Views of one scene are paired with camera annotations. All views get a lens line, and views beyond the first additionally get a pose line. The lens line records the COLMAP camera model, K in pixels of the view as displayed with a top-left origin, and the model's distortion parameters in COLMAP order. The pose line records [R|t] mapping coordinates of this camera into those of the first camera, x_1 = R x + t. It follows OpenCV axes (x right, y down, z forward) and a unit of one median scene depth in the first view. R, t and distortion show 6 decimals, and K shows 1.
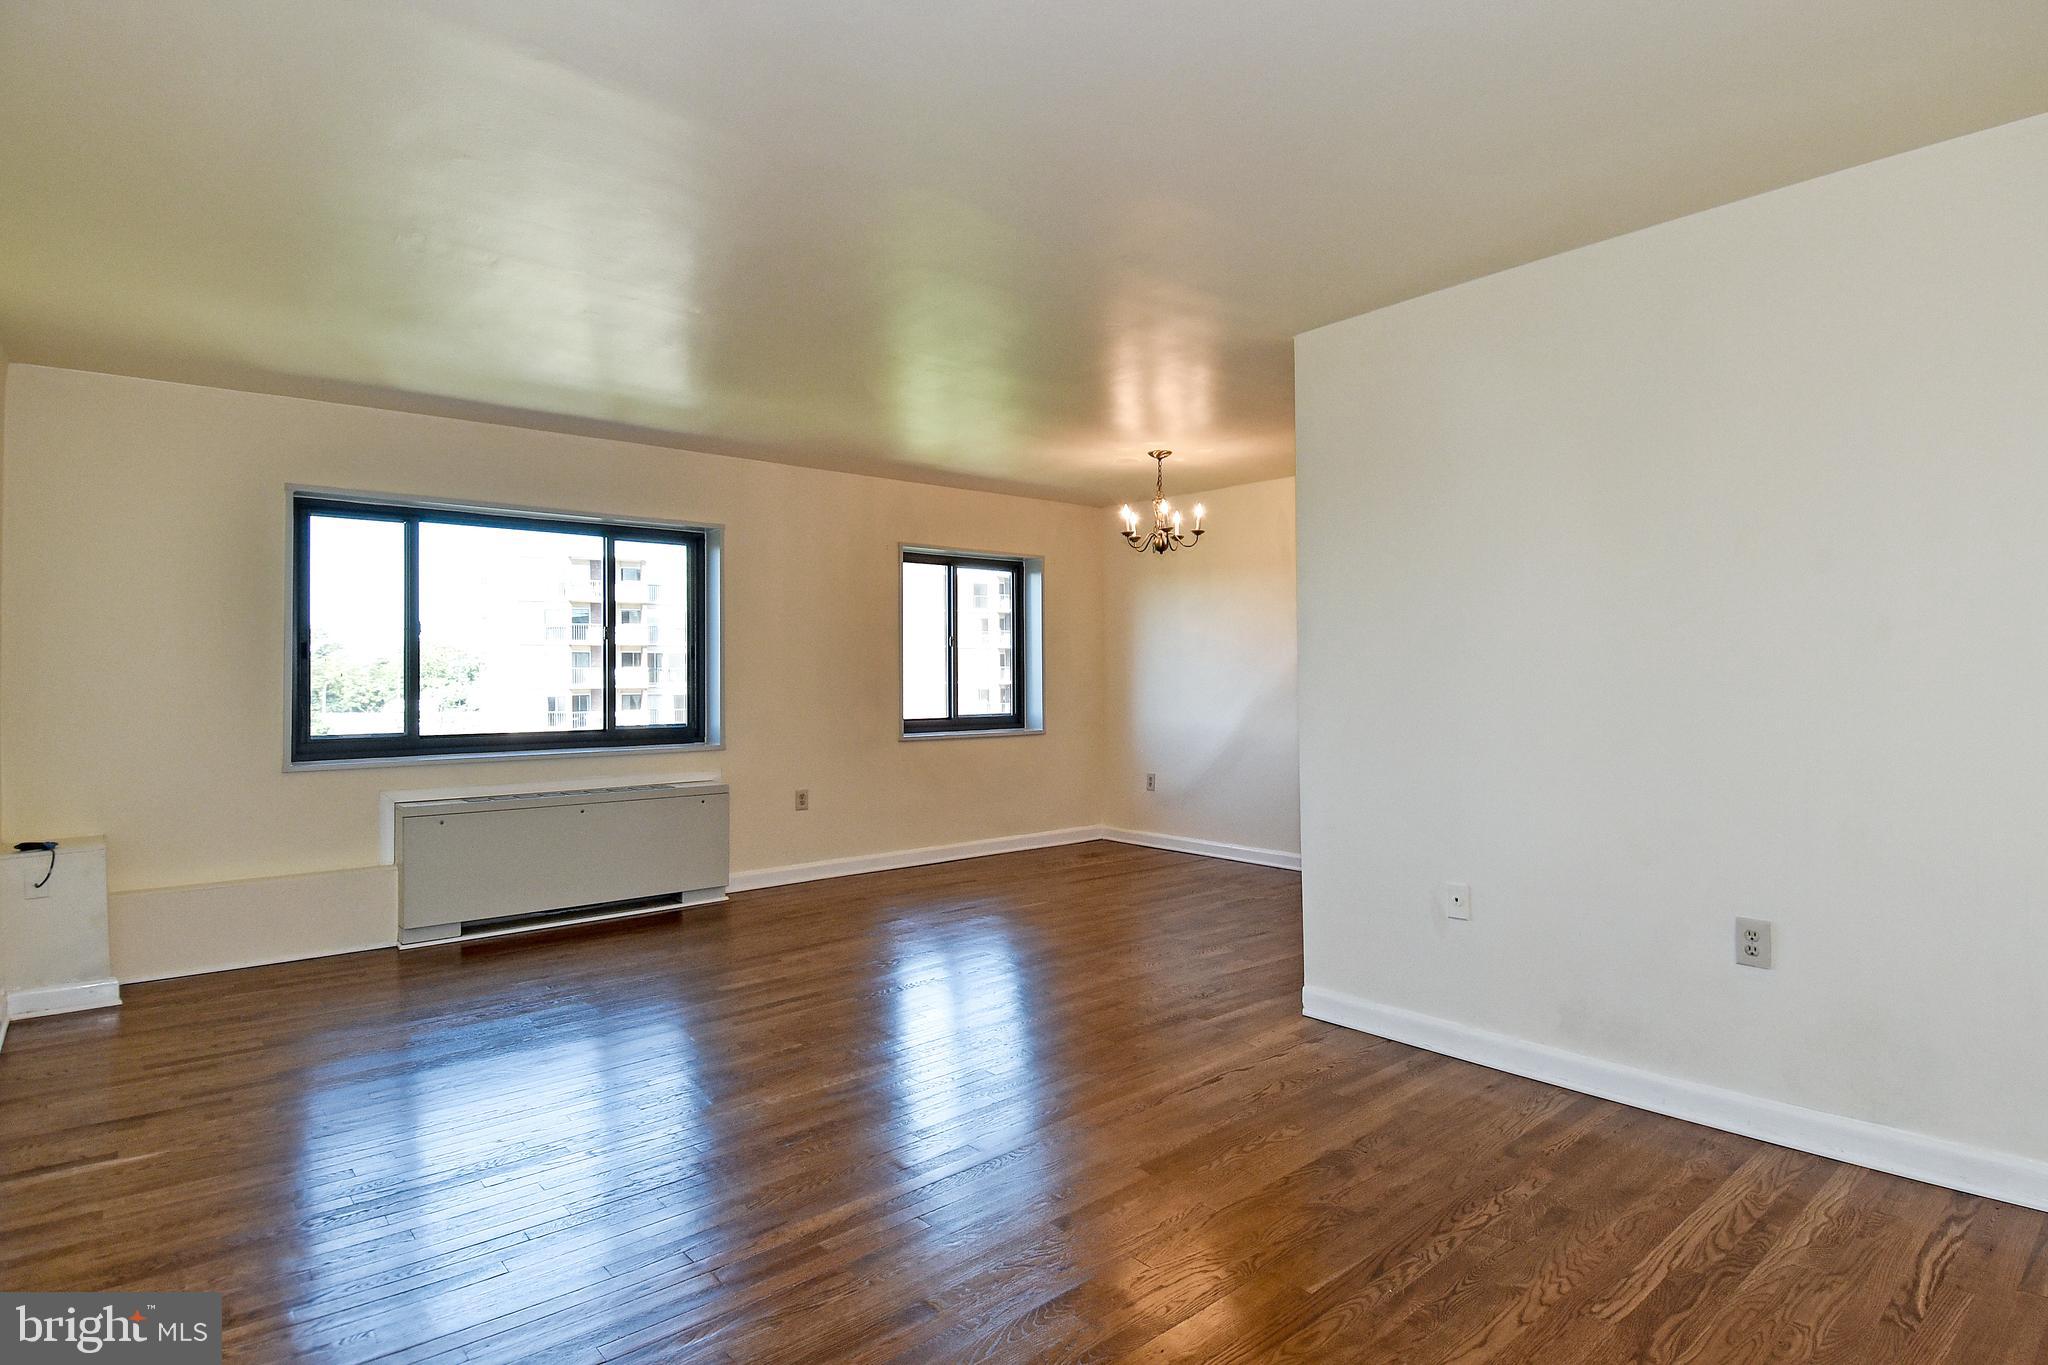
lens RADIAL K [[1066.0, 0, 1104.5], [0, 1066.0, 669.3], [0, 0, 1]] dist [0.041472, -0.045975]
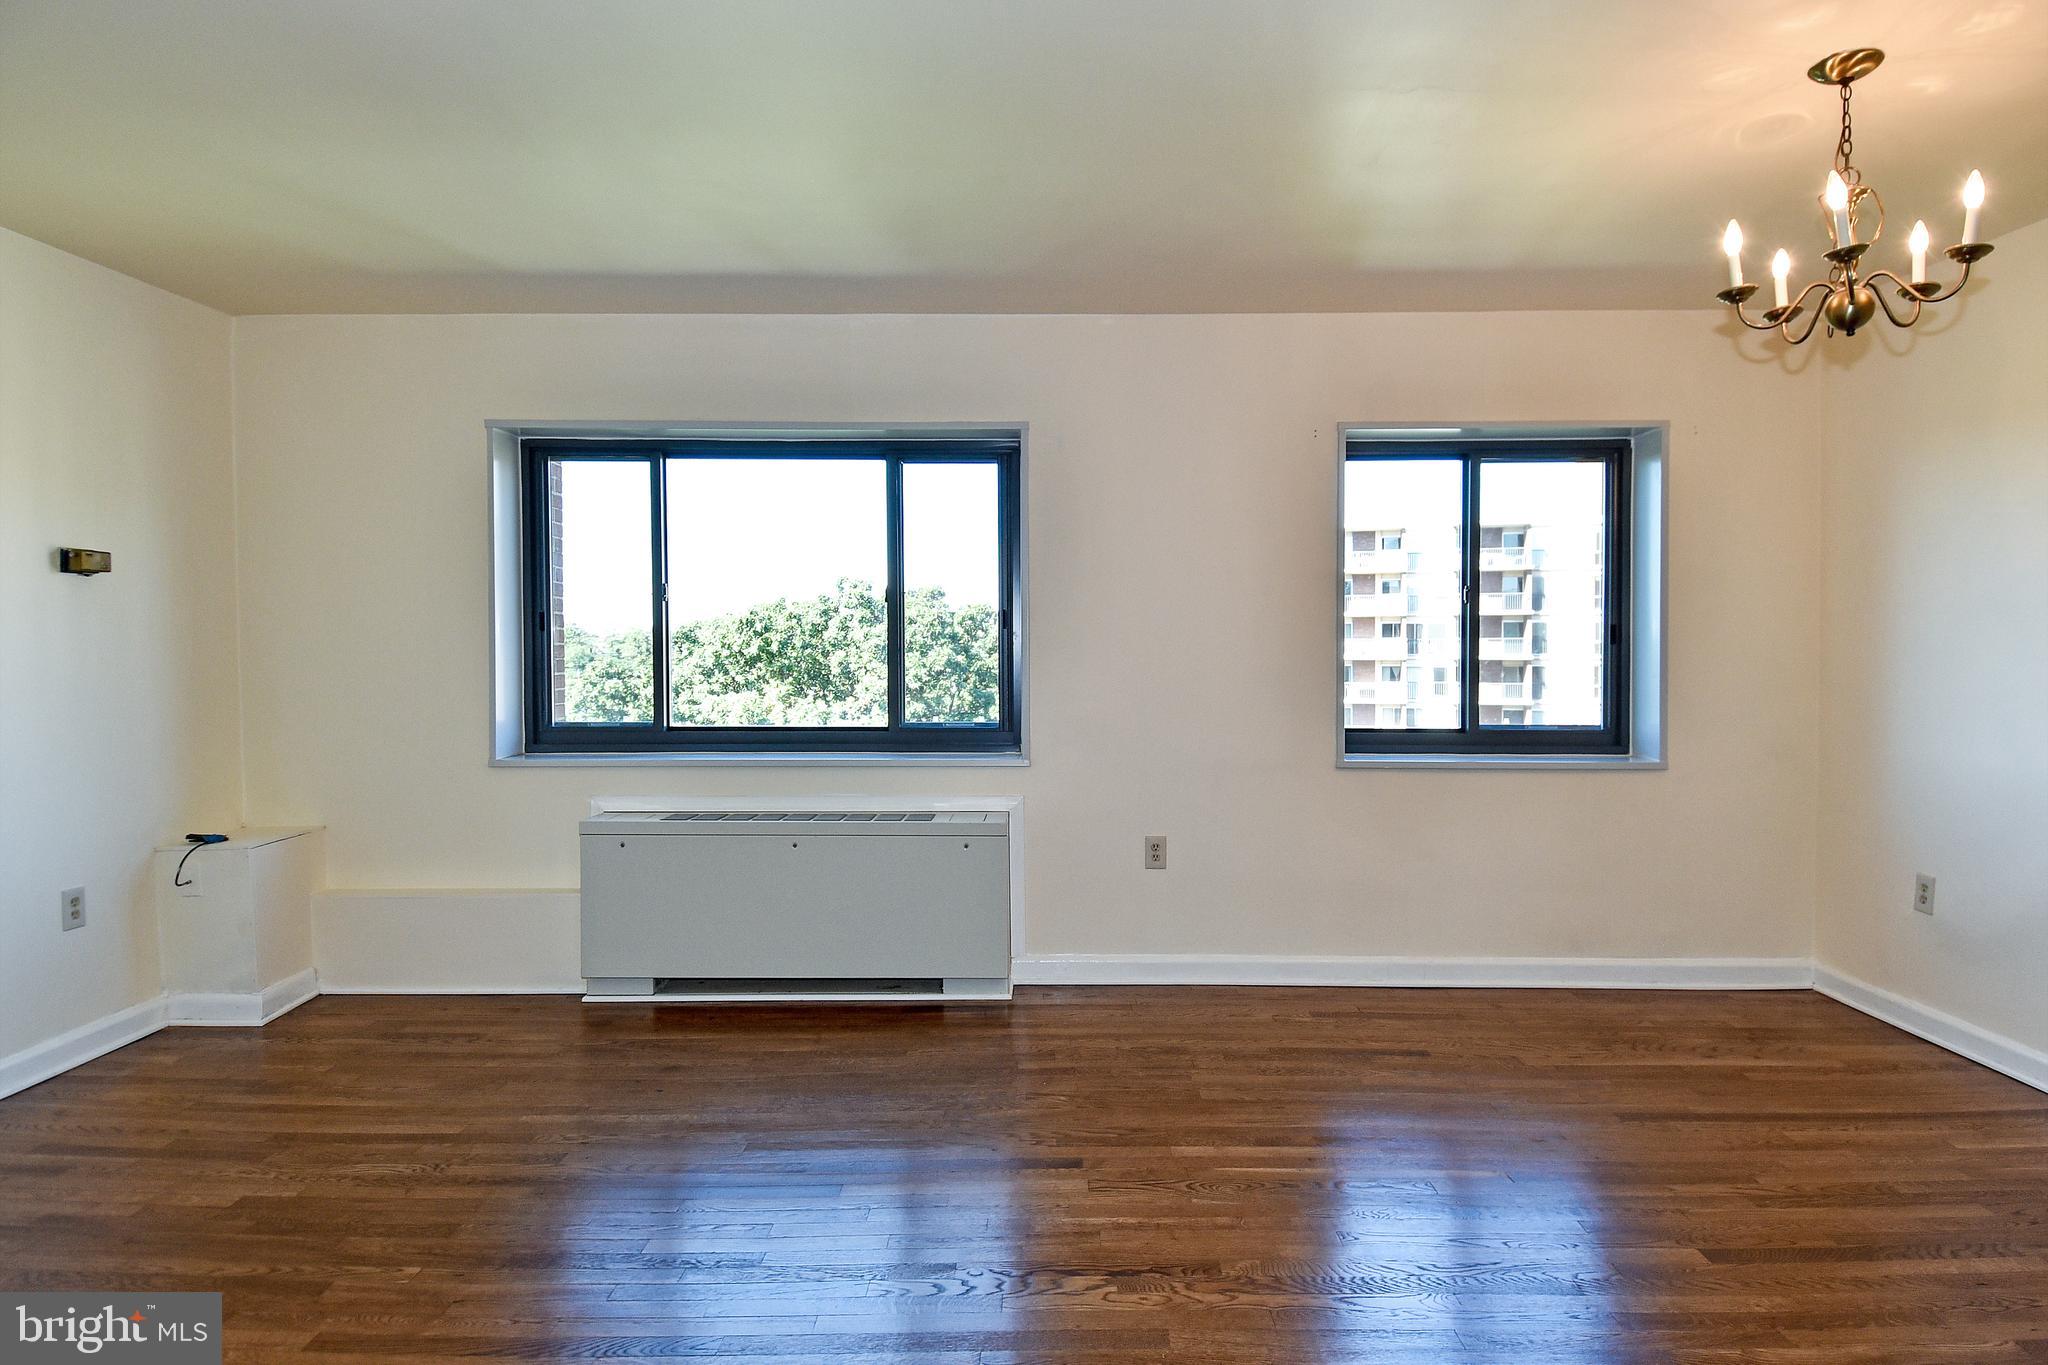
lens RADIAL K [[1094.9, 0, 1051.4], [0, 1094.9, 676.8], [0, 0, 1]] dist [0.049060, -0.053170]
pose [[0.735079, 0.022768, -0.677599, 0.118869], [-0.000362, 0.999449, 0.033190, -0.002531], [0.677982, -0.024152, 0.734682, 0.555456]]
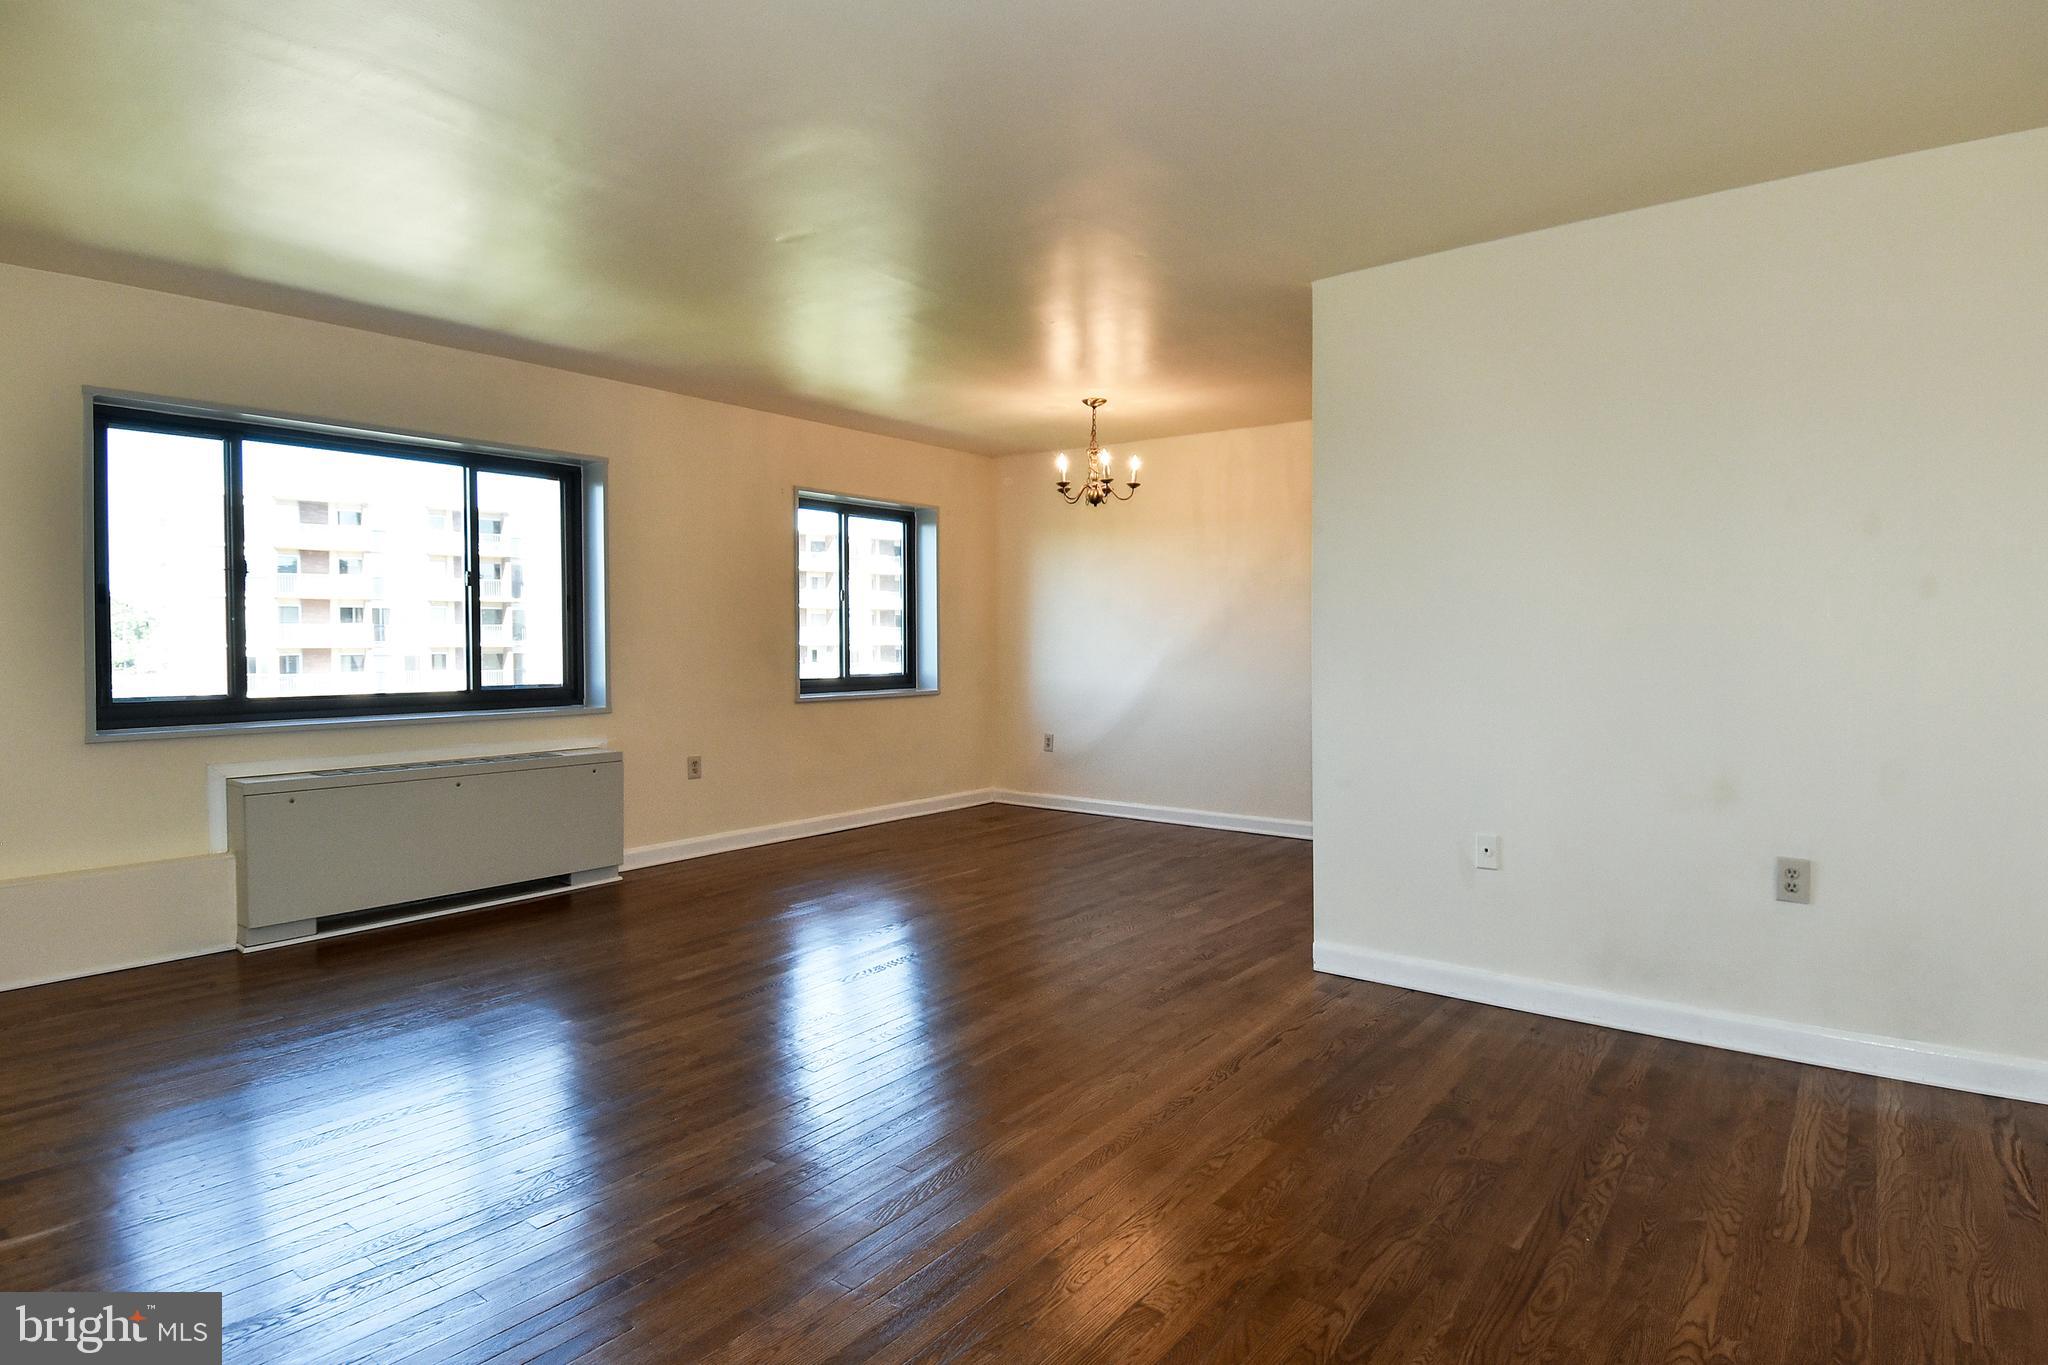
lens RADIAL K [[1069.8, 0, 1103.6], [0, 1069.8, 671.7], [0, 0, 1]] dist [0.041775, -0.046683]
pose [[0.979969, -0.001532, 0.199142, -0.141570], [-0.006004, 0.999289, 0.037232, 0.005454], [-0.199058, -0.037681, 0.979263, 0.046373]]
